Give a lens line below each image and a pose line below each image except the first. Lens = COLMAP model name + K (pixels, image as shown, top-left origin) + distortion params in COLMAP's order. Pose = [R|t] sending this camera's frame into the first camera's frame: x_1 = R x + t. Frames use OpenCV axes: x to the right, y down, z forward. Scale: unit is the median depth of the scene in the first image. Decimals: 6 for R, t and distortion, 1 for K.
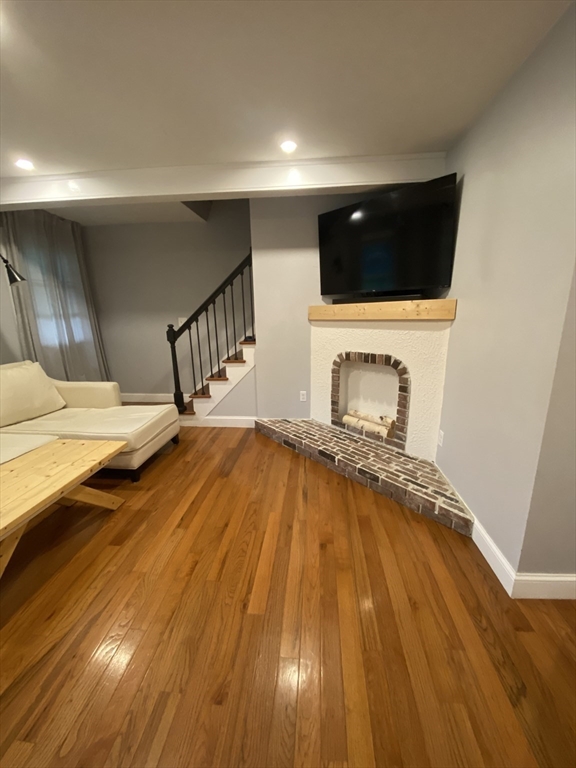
lens RADIAL K [[309.1, 0, 289.0], [0, 309.1, 383.5], [0, 0, 1]] dist [0.026668, -0.023554]
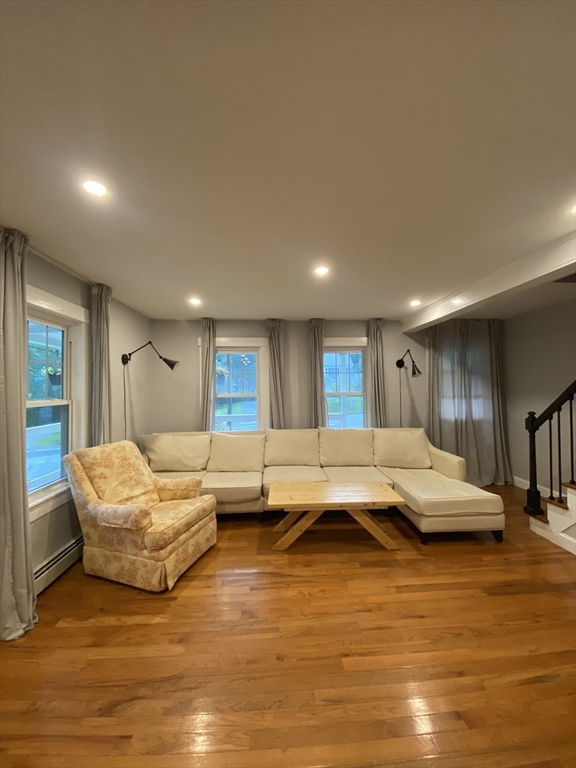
lens RADIAL K [[309.1, 0, 289.0], [0, 309.1, 383.5], [0, 0, 1]] dist [0.026668, -0.023554]
pose [[0.151569, 0.000513, -0.988447, 0.412707], [-0.224624, 0.973854, -0.033939, -0.080384], [0.962586, 0.227173, 0.147721, 0.163036]]
